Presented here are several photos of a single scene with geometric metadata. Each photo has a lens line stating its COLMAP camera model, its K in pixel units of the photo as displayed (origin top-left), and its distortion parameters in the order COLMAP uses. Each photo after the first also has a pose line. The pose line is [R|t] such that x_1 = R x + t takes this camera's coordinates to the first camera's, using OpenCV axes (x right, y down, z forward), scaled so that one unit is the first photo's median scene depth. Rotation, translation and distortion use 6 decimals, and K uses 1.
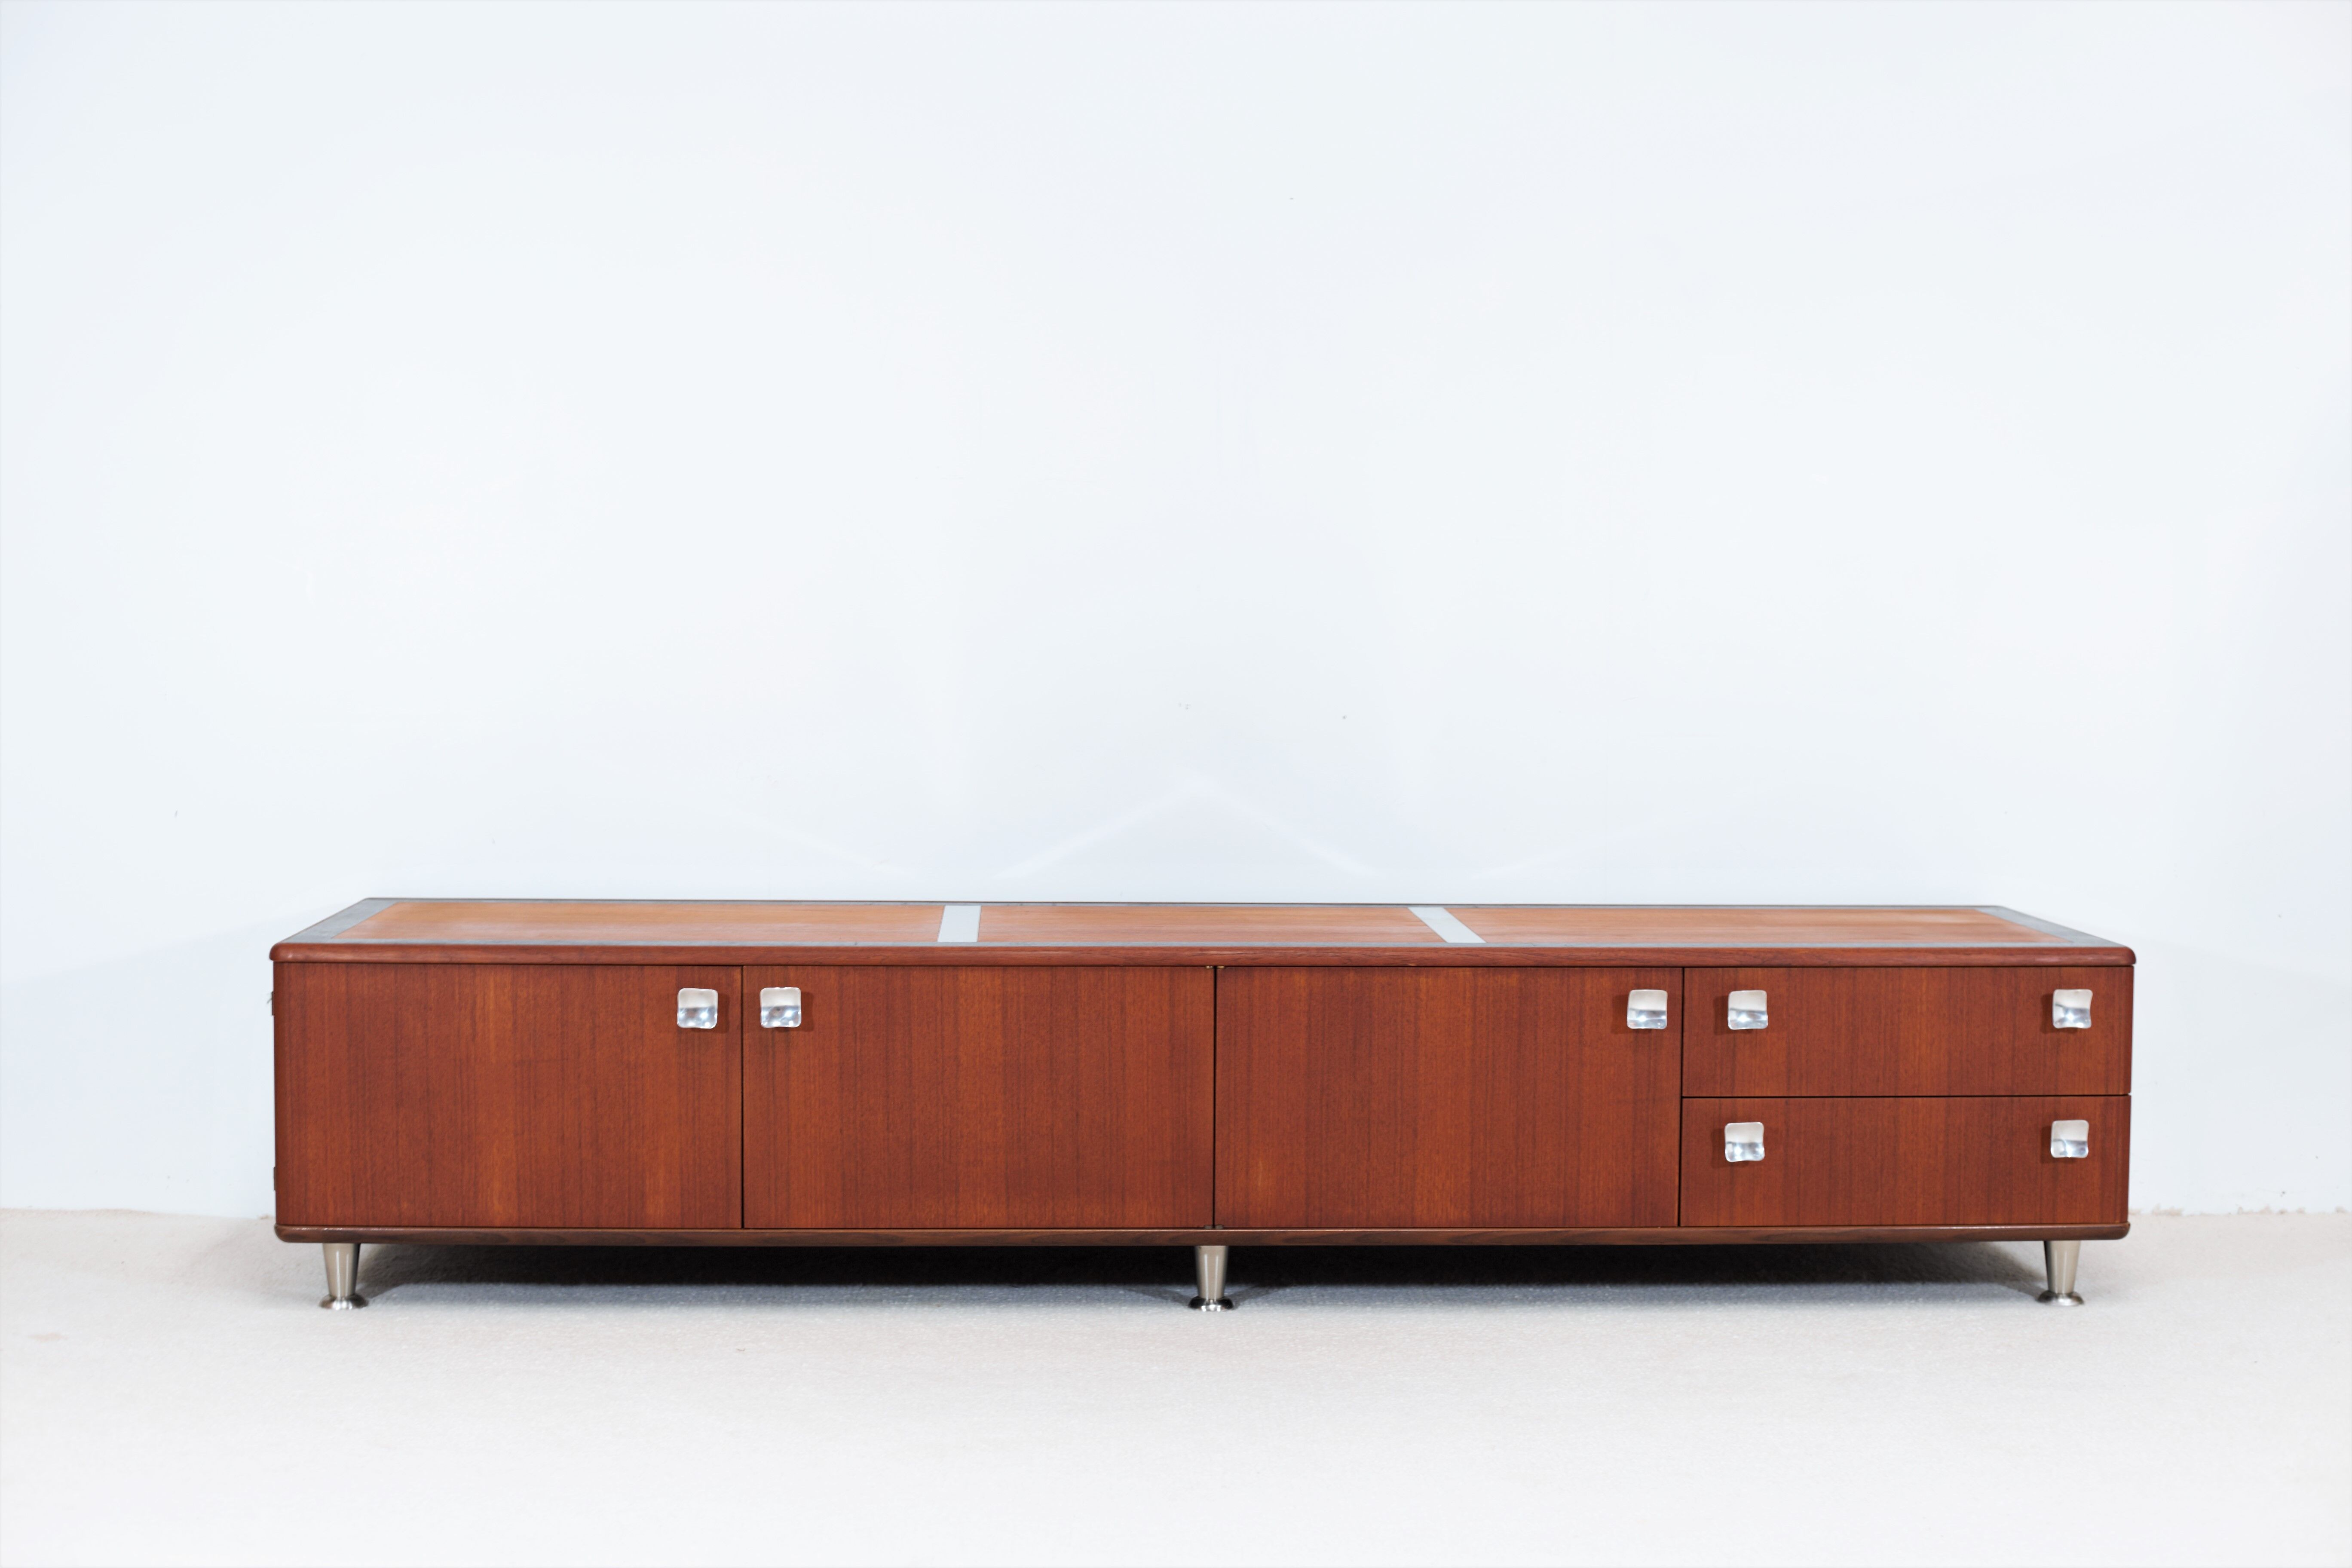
lens RADIAL K [[3470.5, 0, 1176.0], [0, 3470.5, 784.0], [0, 0, 1]] dist [-0.108565, -0.059582]
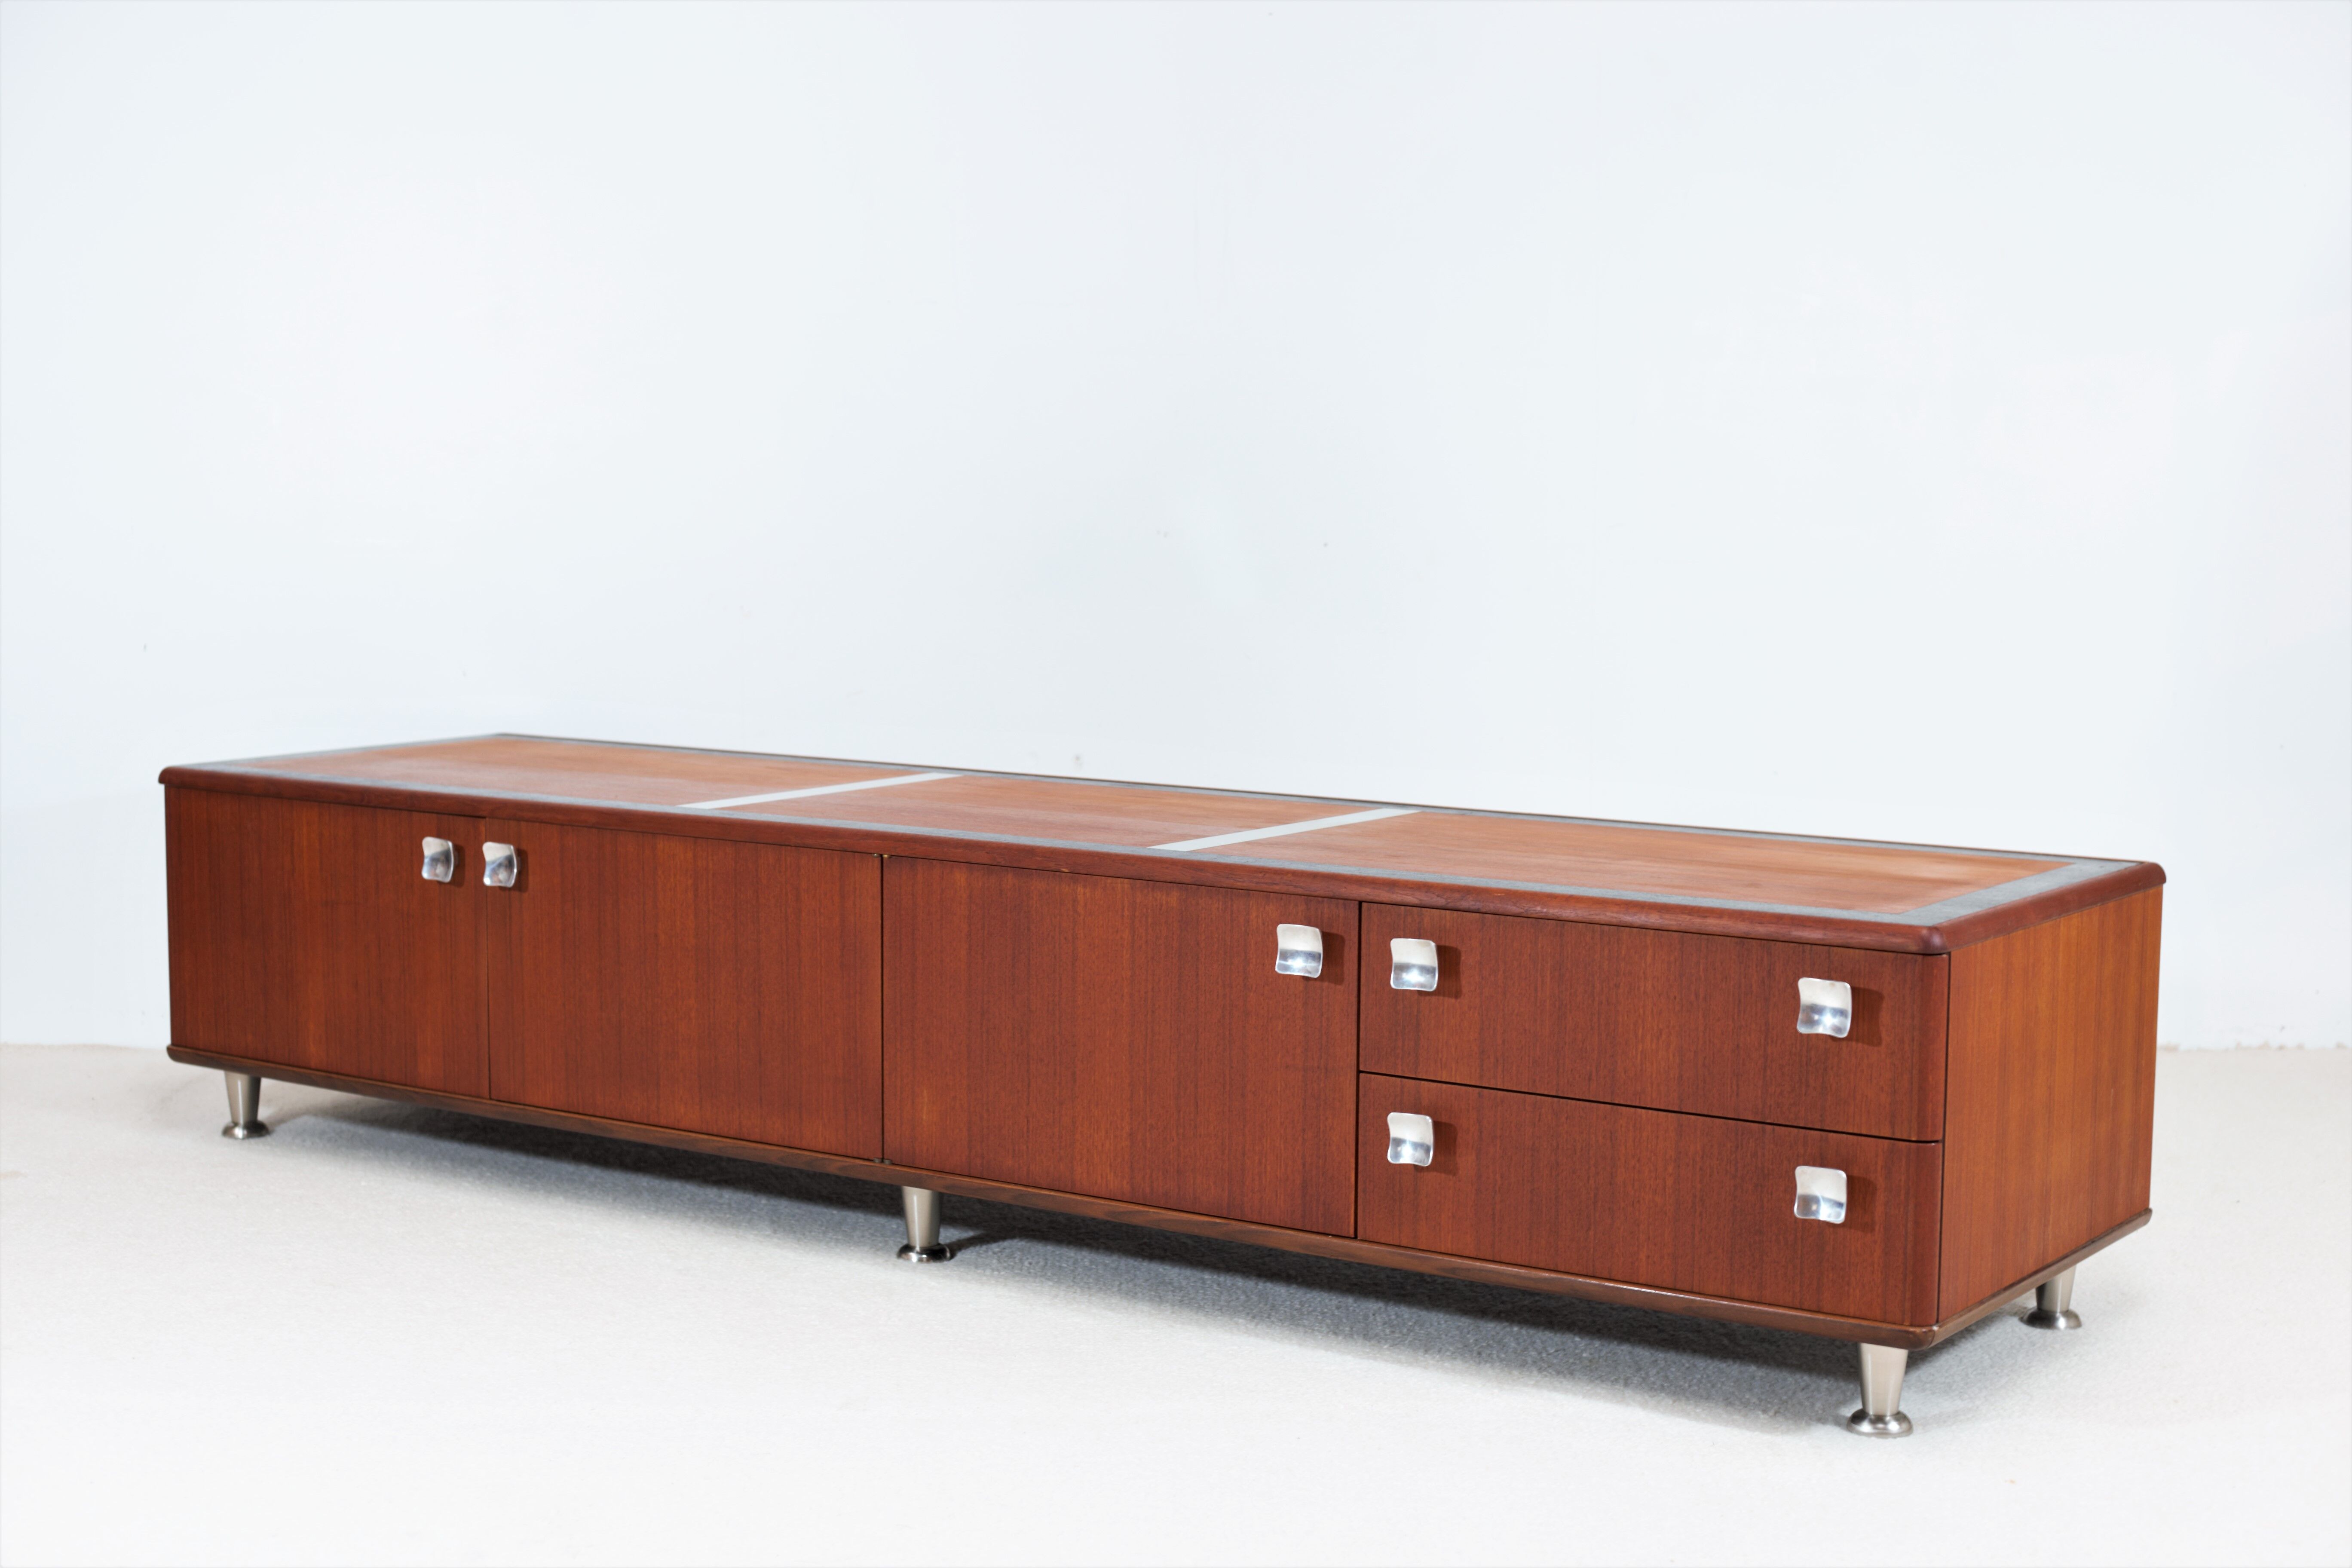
lens RADIAL K [[3427.7, 0, 1174.6], [0, 3427.7, 869.7], [0, 0, 1]] dist [-0.069262, -0.161775]
pose [[0.798857, 0.074639, -0.596872, 0.565016], [-0.035469, 0.996390, 0.077127, -0.010559], [0.600474, -0.040443, 0.798621, 0.376414]]
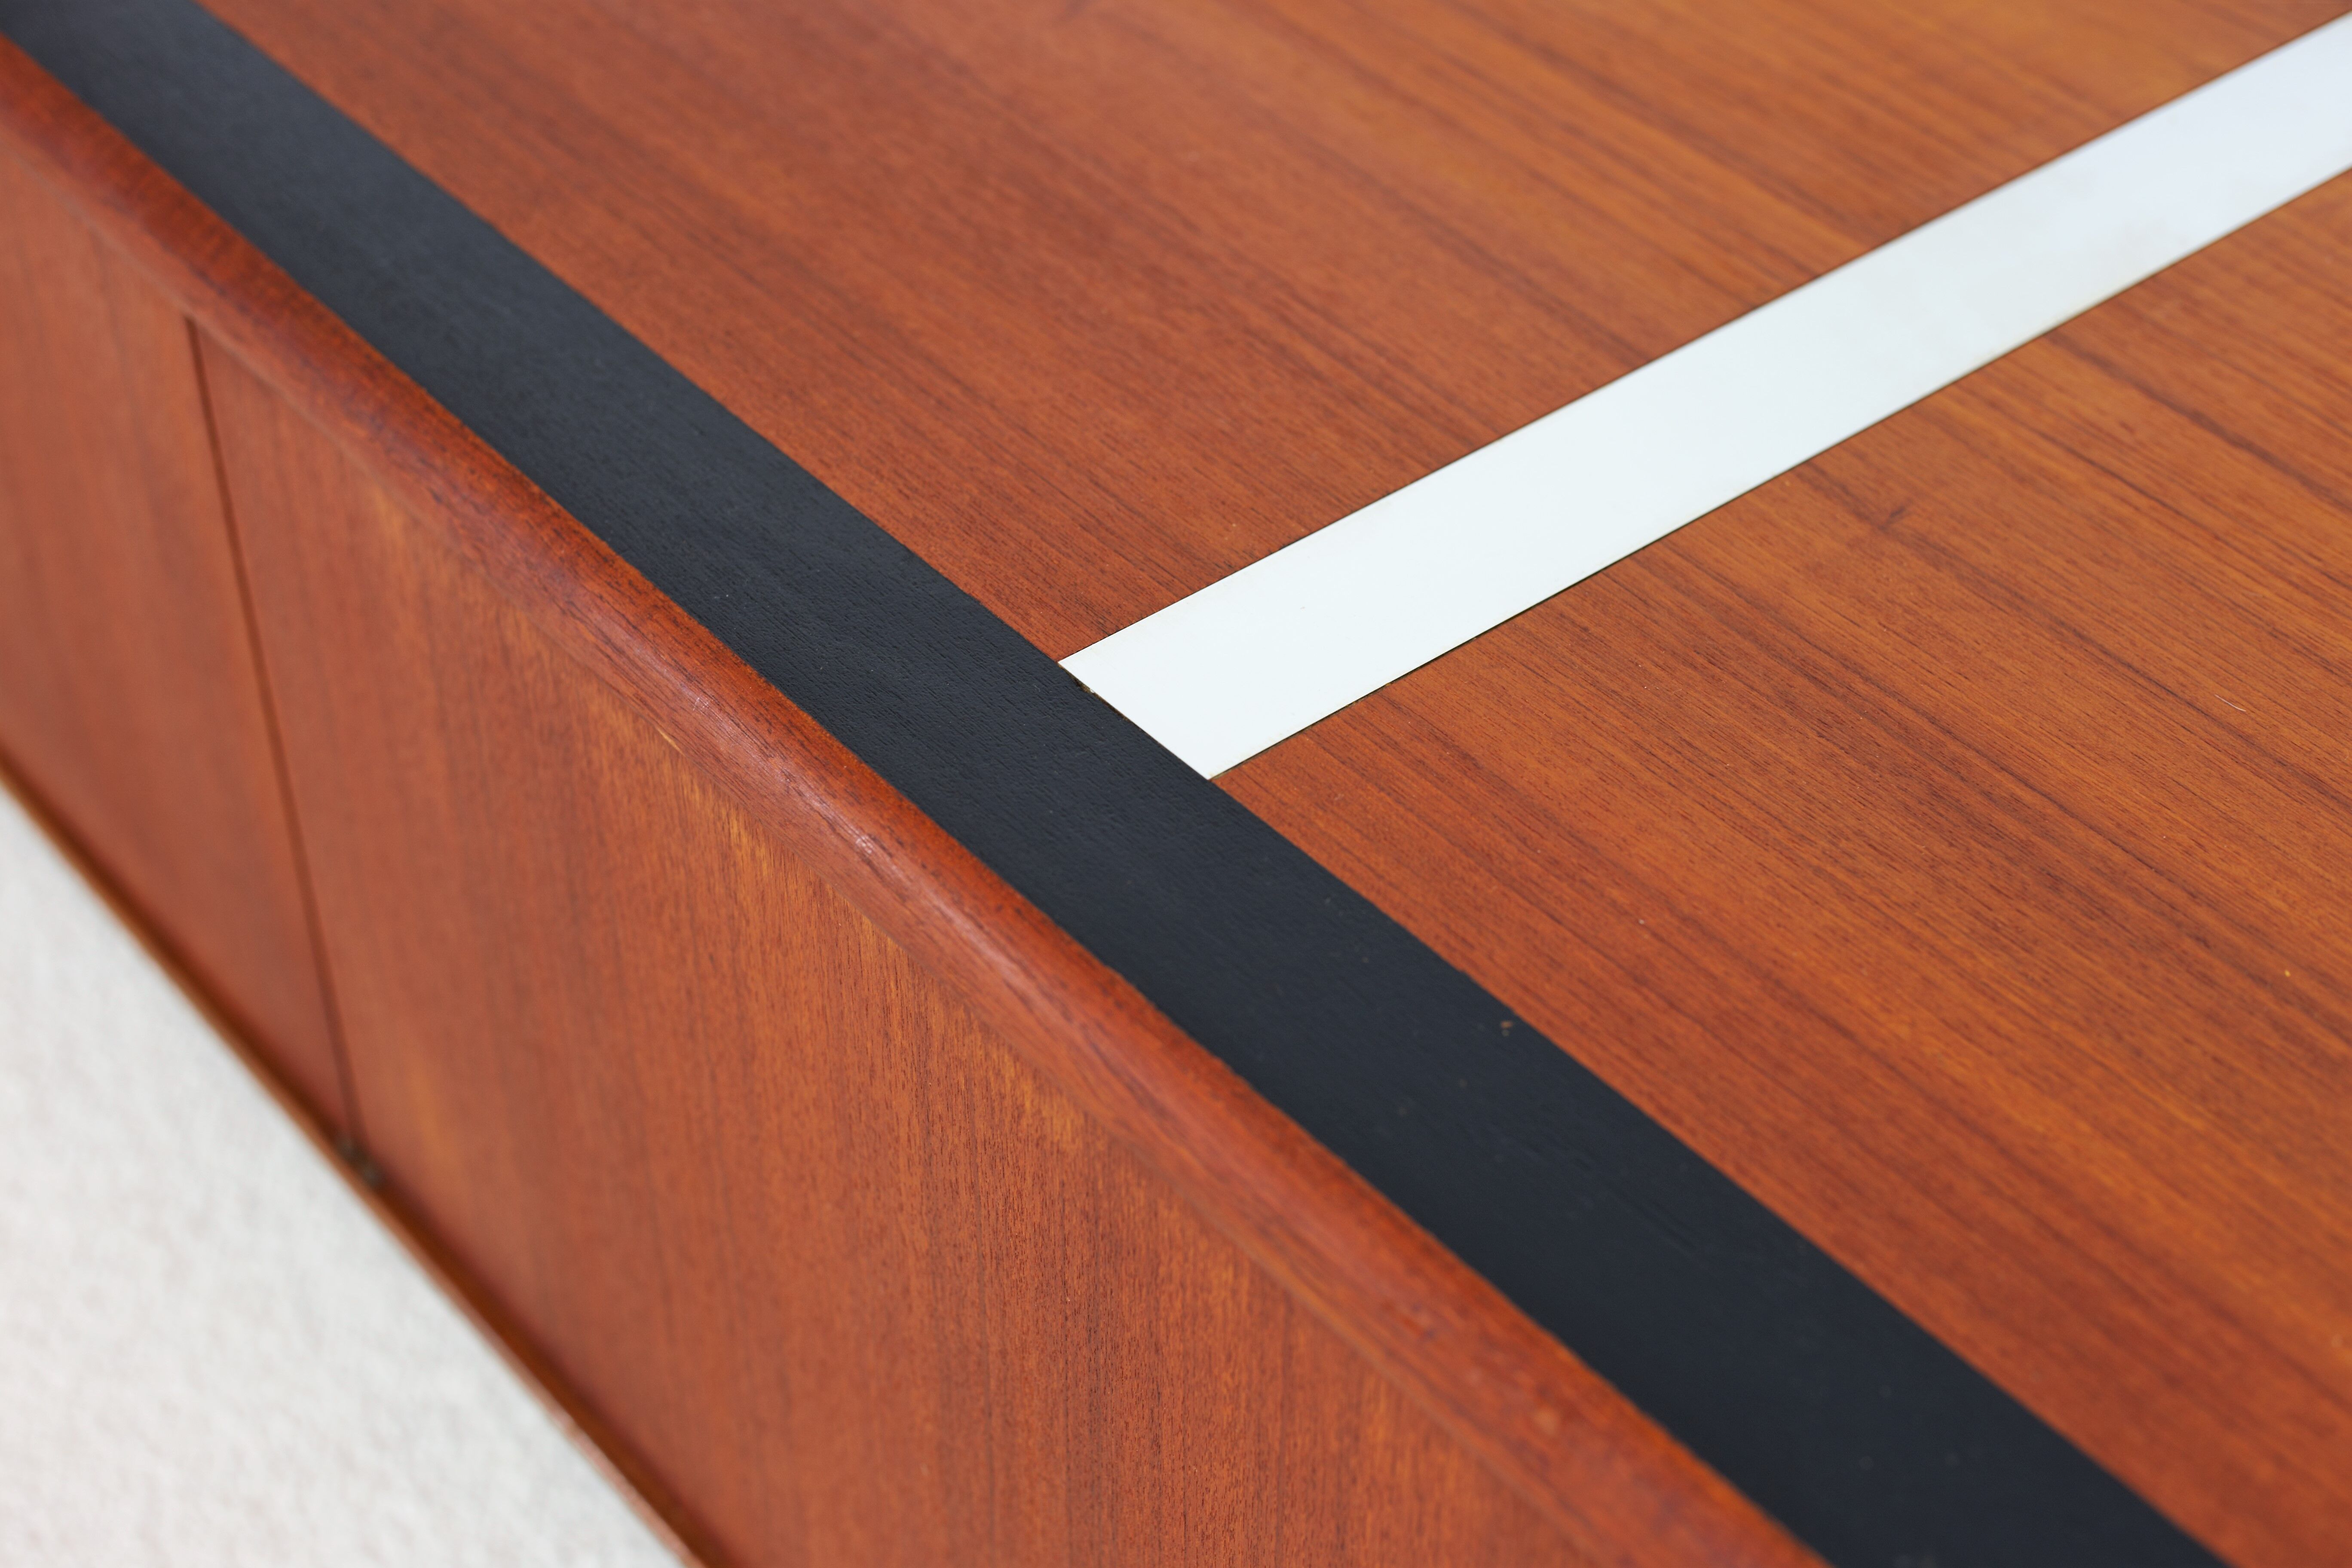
lens RADIAL K [[3553.4, 0, 1176.0], [0, 3553.4, 784.0], [0, 0, 1]] dist [-0.109448, -0.147253]
pose [[0.604733, 0.509590, -0.612059, 0.193241], [-0.039548, 0.786771, 0.615977, -0.056901], [0.795446, -0.348296, 0.495939, 0.930082]]
